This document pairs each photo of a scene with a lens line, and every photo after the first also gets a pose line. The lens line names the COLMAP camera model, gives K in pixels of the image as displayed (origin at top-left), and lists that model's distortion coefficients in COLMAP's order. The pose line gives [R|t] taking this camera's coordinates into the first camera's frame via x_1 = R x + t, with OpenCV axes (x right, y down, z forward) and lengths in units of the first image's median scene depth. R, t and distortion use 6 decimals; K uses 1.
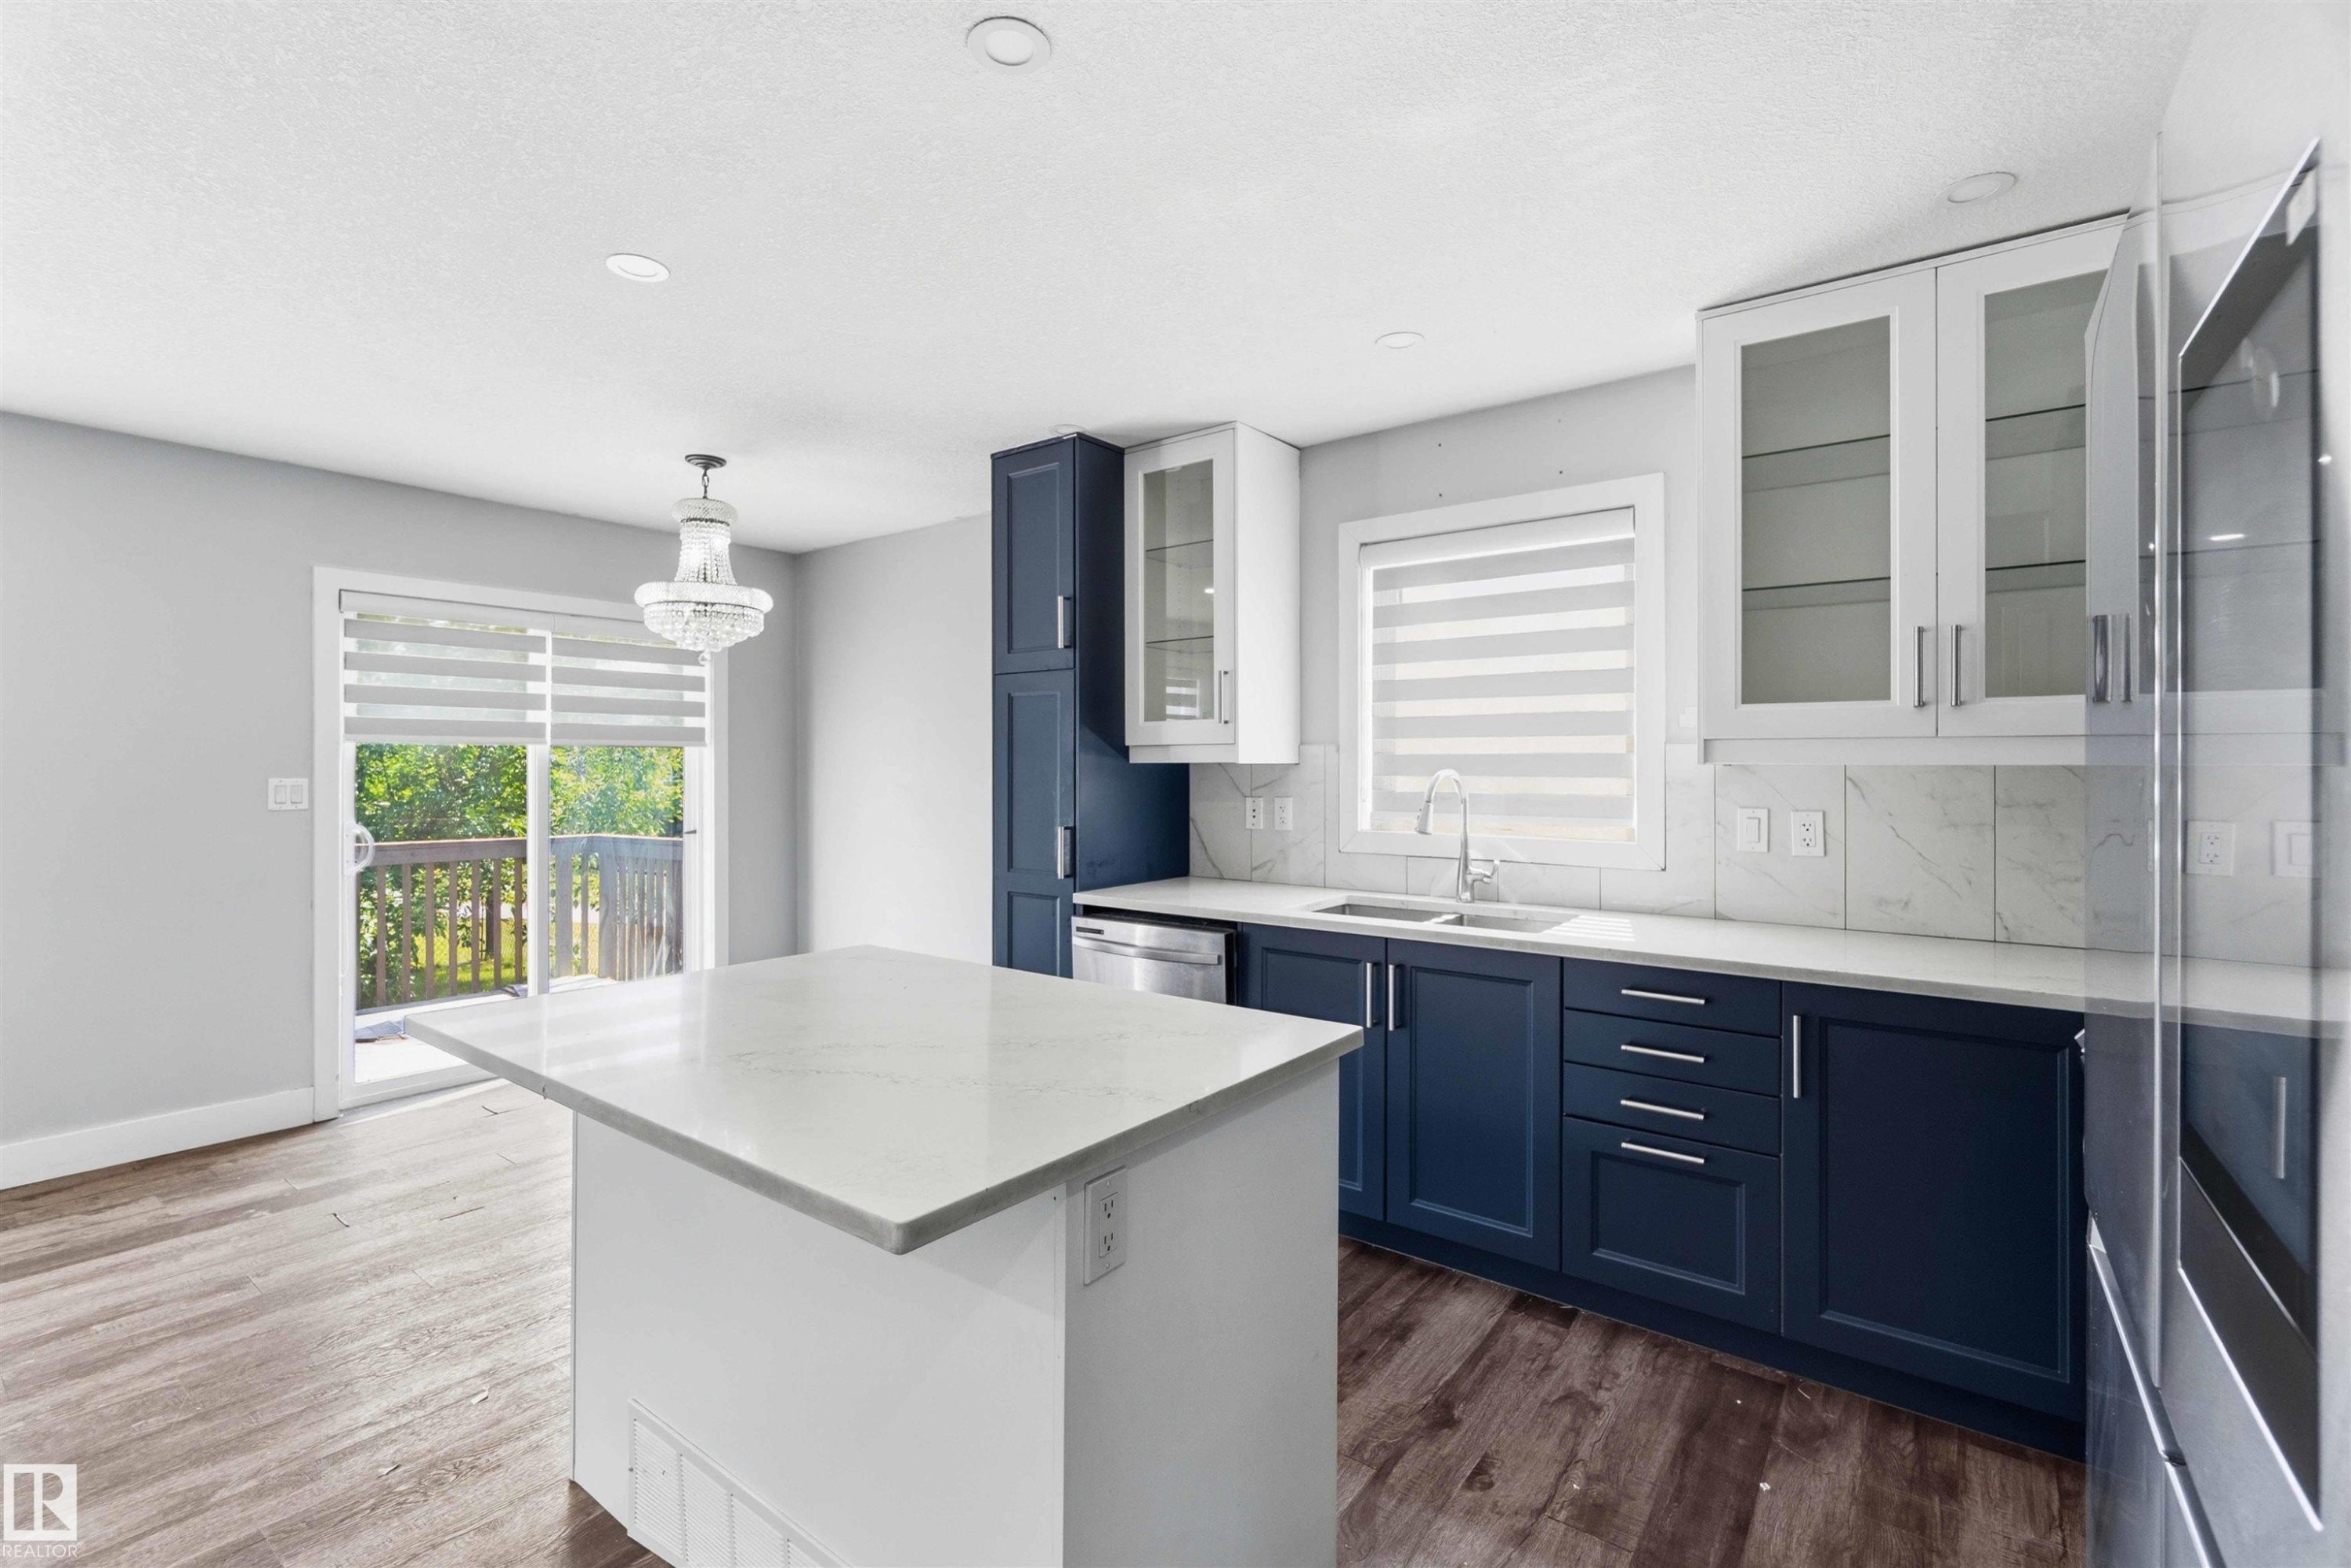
lens RADIAL K [[1030.4, 0, 1174.7], [0, 1030.4, 767.5], [0, 0, 1]] dist [-0.008746, 0.003001]
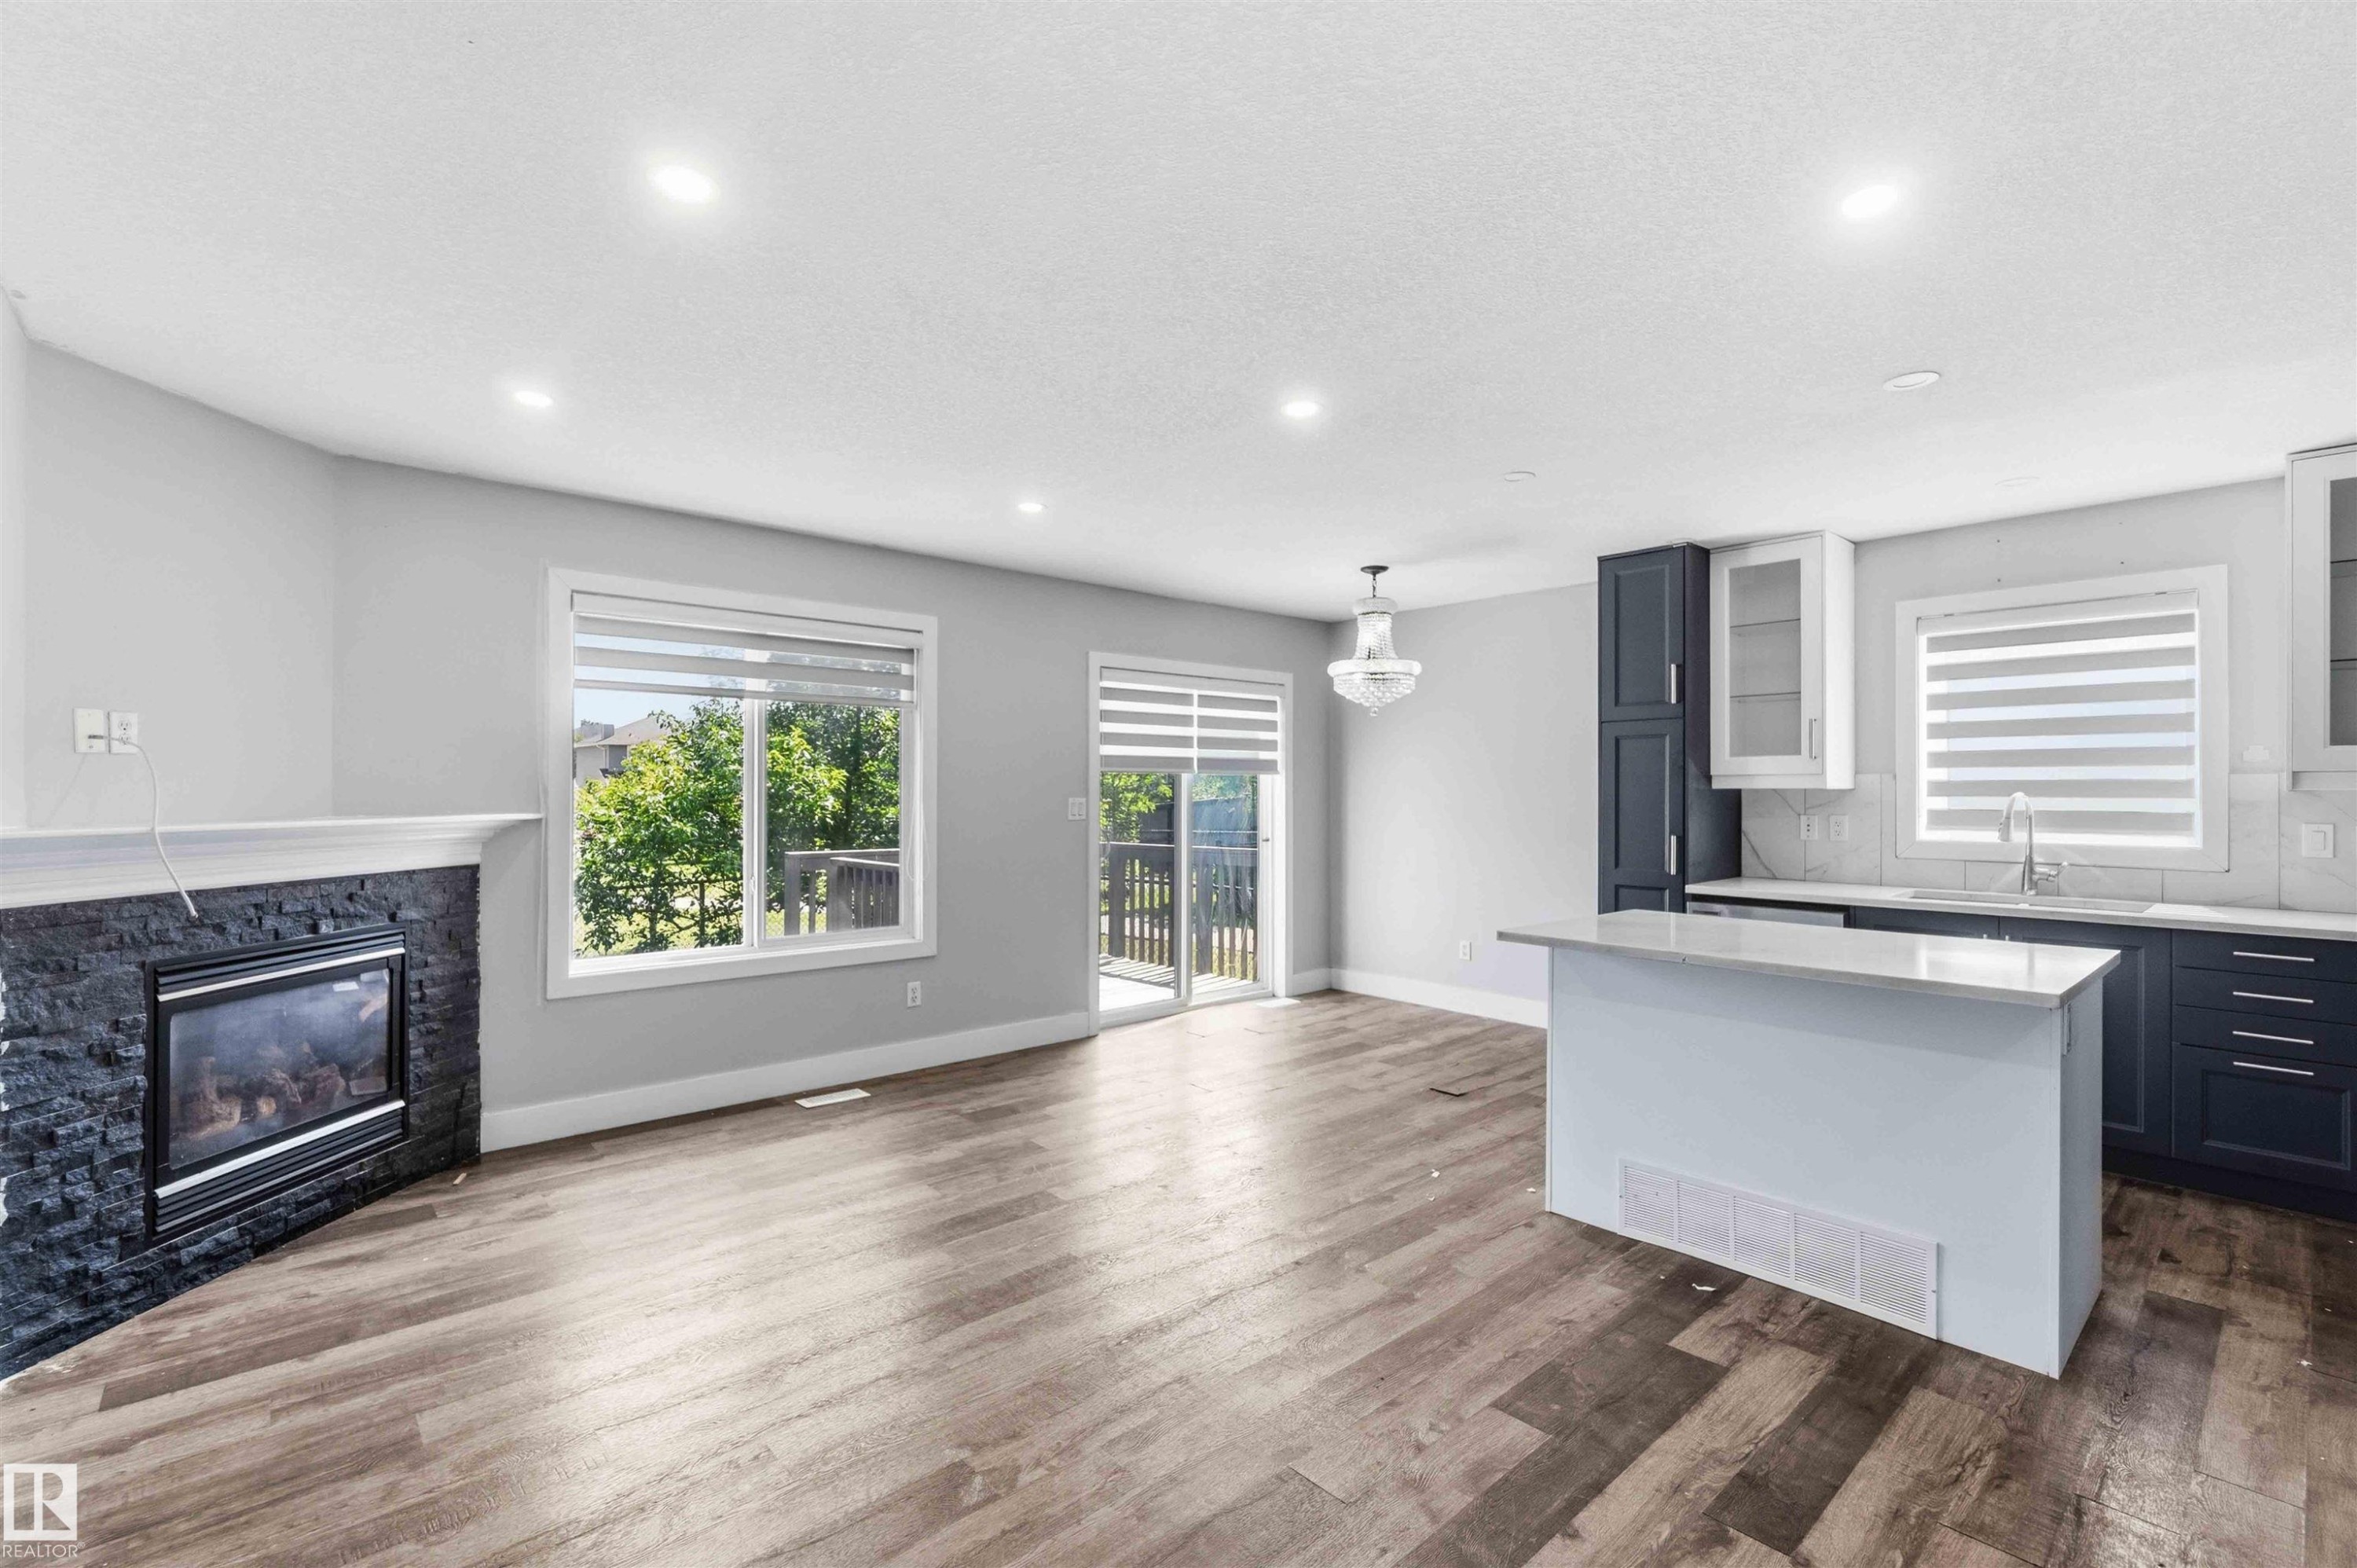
lens RADIAL K [[1033.0, 0, 1179.3], [0, 1033.0, 788.2], [0, 0, 1]] dist [-0.008746, 0.003001]
pose [[0.980655, 0.001190, -0.195740, -0.474062], [-0.001551, 0.999997, -0.001688, -0.001161], [0.195737, 0.001959, 0.980654, -0.440602]]
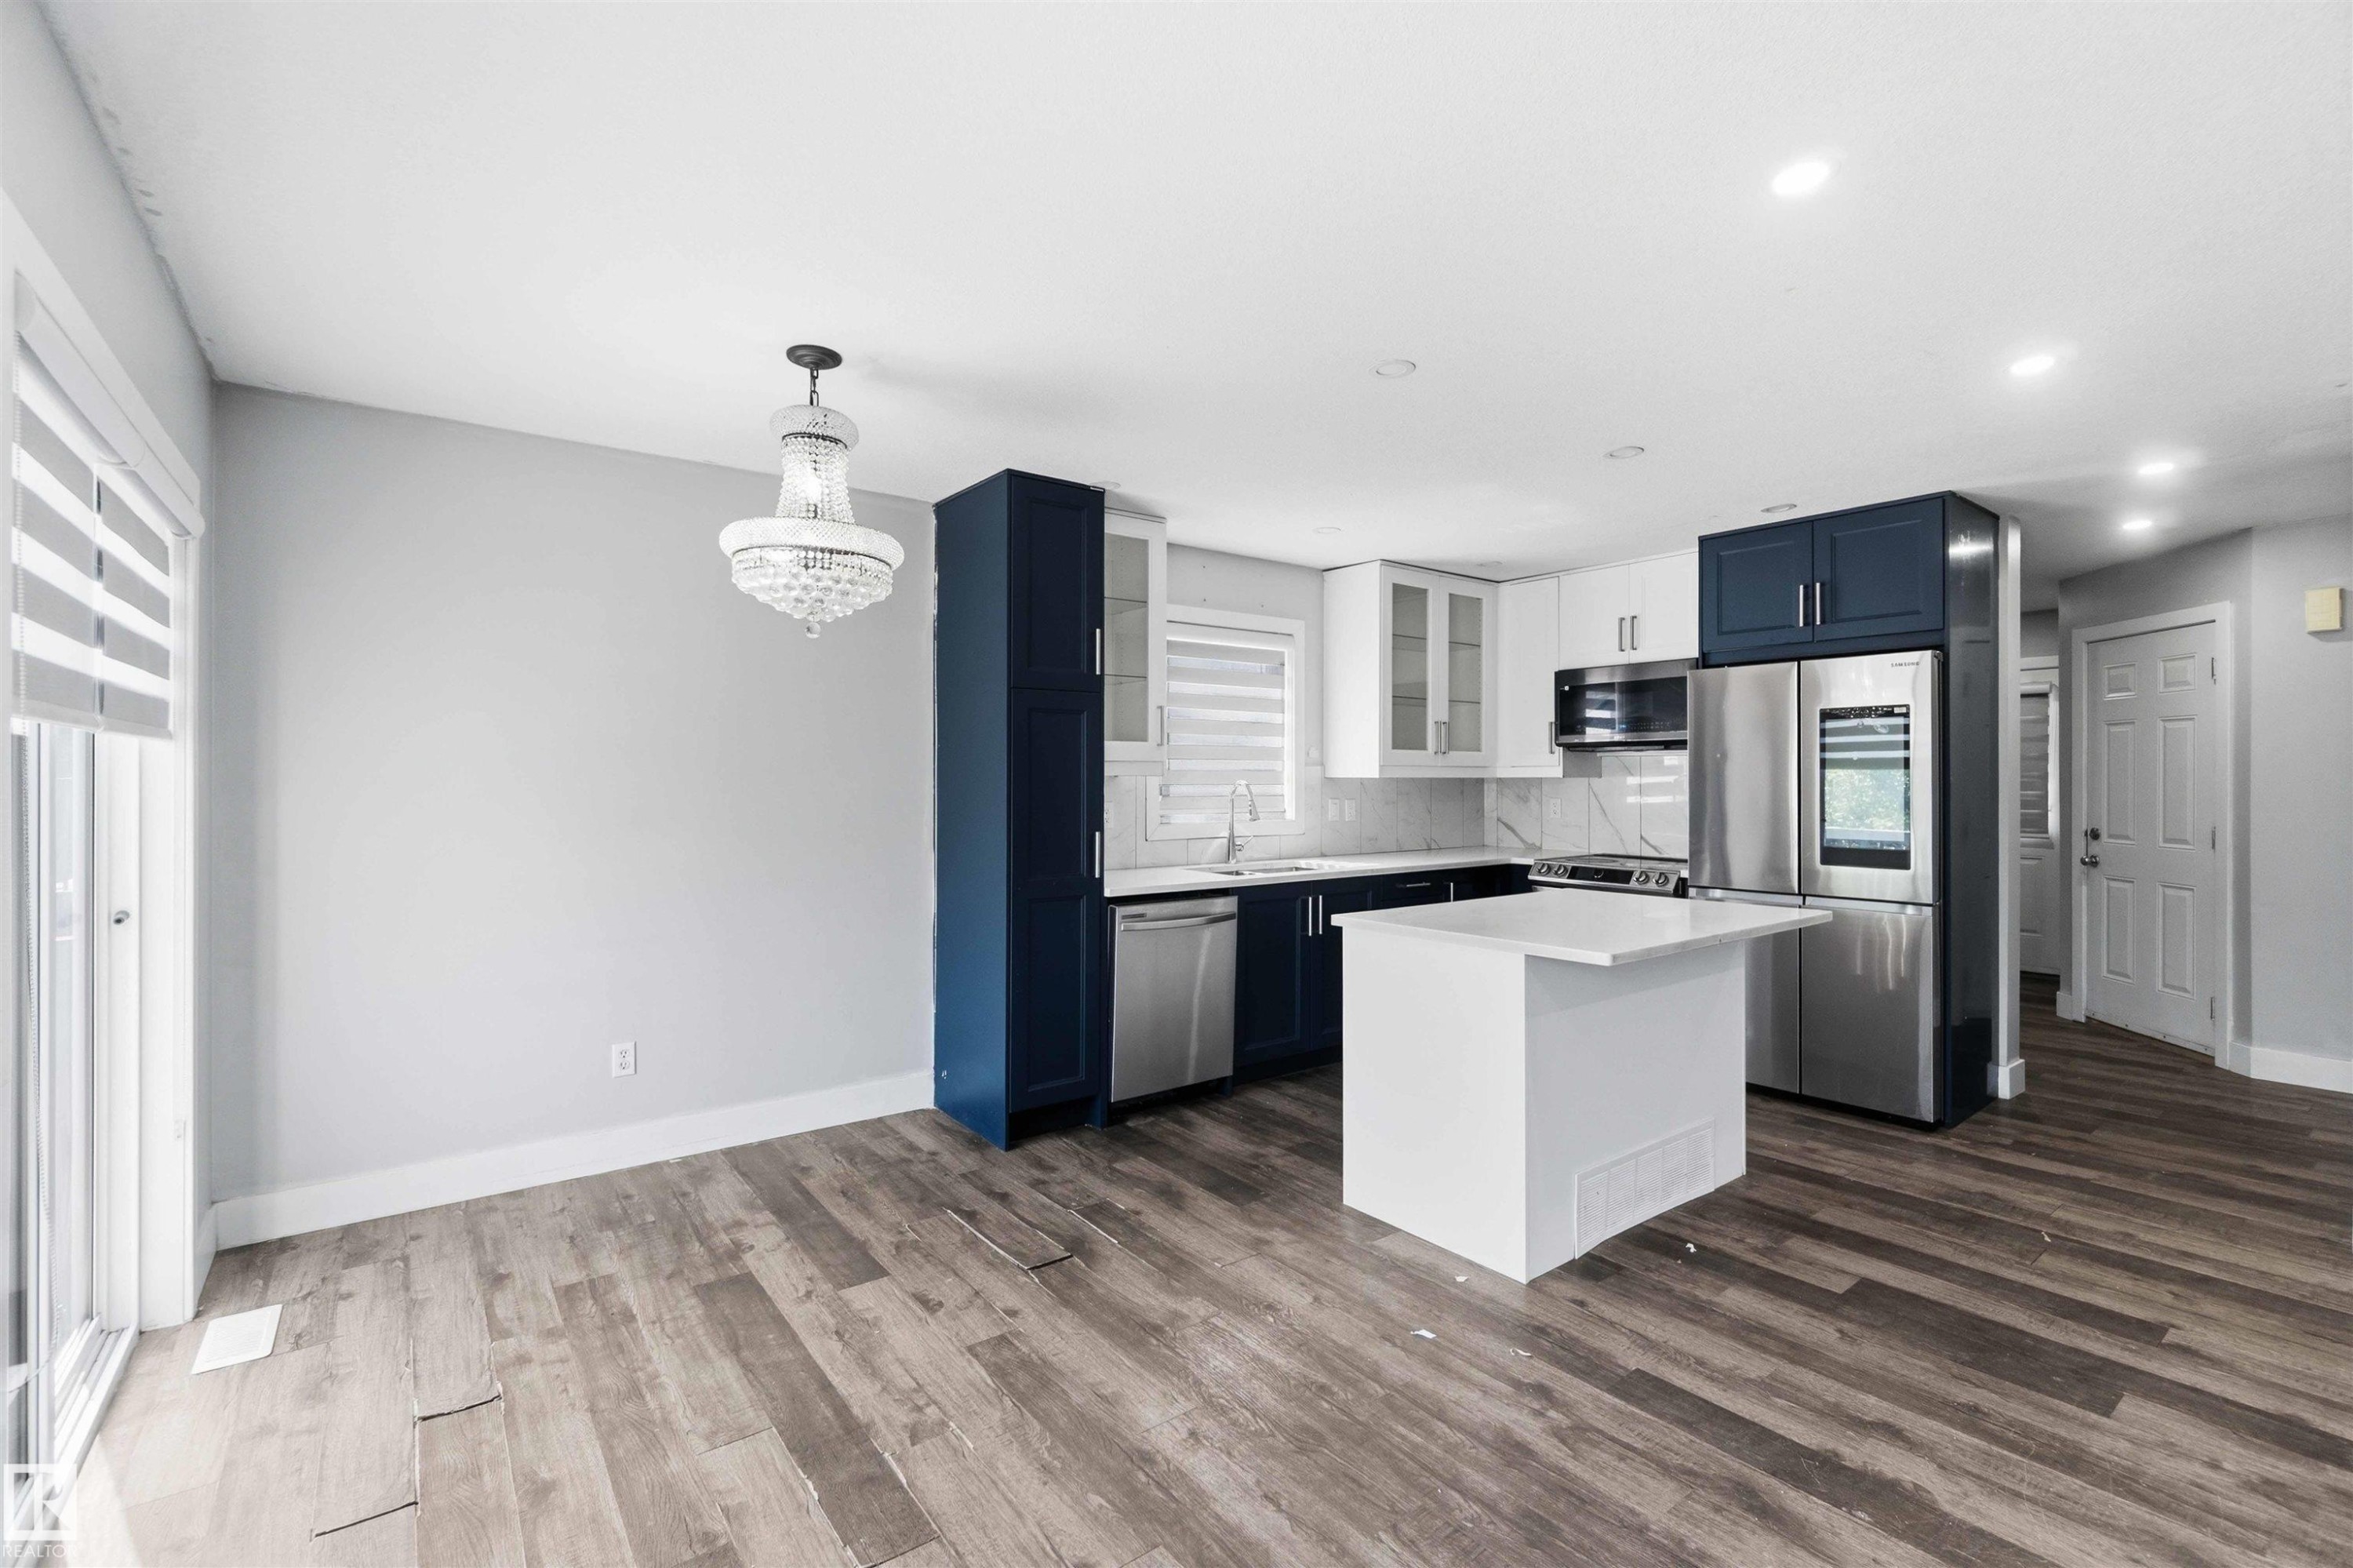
lens RADIAL K [[1031.3, 0, 1173.1], [0, 1031.3, 771.6], [0, 0, 1]] dist [-0.008746, 0.003001]
pose [[0.278071, 0.004950, 0.960548, -1.159513], [0.000397, 0.999986, -0.005268, -0.002427], [-0.960561, 0.001847, 0.278065, 0.594742]]
